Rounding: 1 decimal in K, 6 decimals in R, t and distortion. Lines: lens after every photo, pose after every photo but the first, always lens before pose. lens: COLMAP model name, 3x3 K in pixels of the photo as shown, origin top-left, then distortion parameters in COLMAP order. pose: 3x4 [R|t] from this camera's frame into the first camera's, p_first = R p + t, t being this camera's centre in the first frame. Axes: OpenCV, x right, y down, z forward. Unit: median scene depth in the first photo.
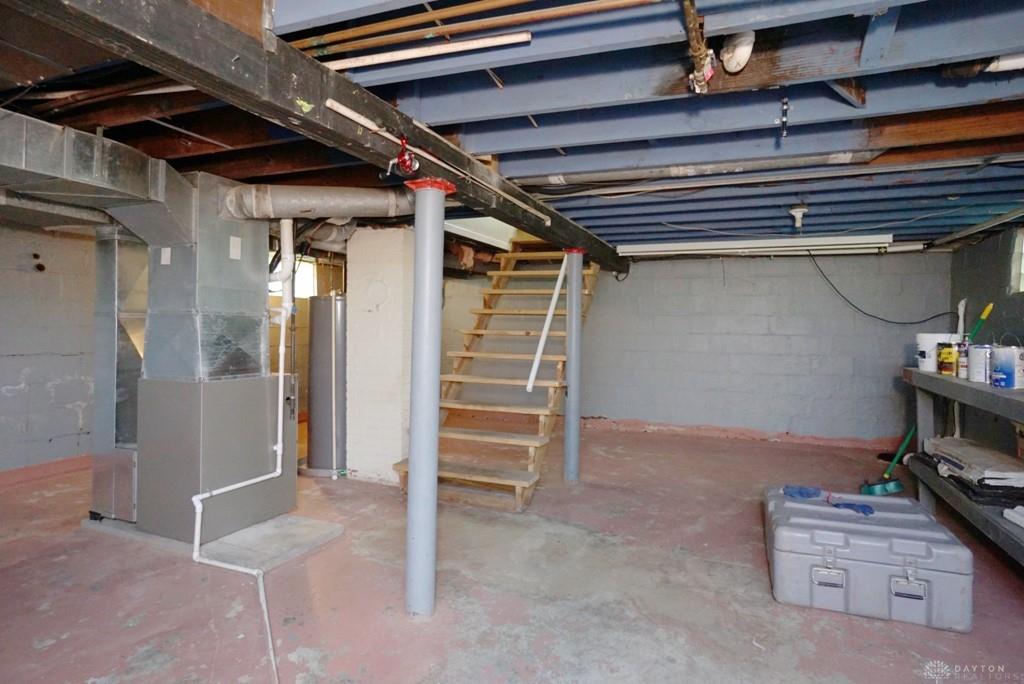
lens RADIAL K [[561.1, 0, 507.9], [0, 561.1, 337.2], [0, 0, 1]] dist [0.000512, 0.000247]
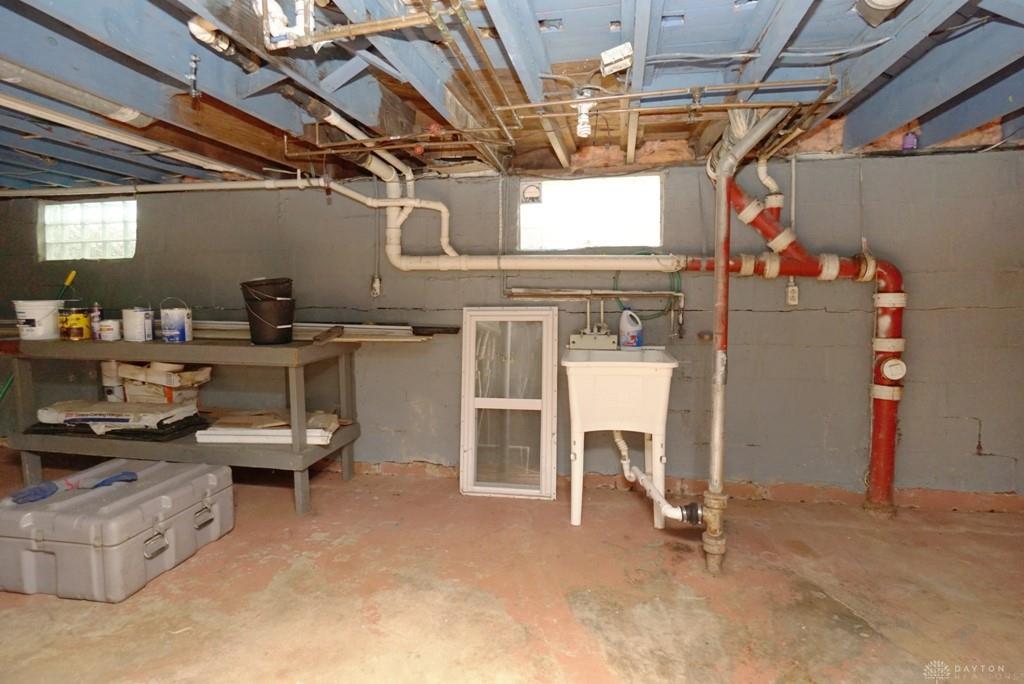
lens RADIAL K [[561.1, 0, 507.1], [0, 561.1, 338.1], [0, 0, 1]] dist [0.000512, 0.000247]
pose [[-0.198933, -0.081454, 0.976622, -0.450435], [0.028188, 0.995652, 0.088783, -0.006471], [-0.979608, 0.045191, -0.195772, 0.521039]]
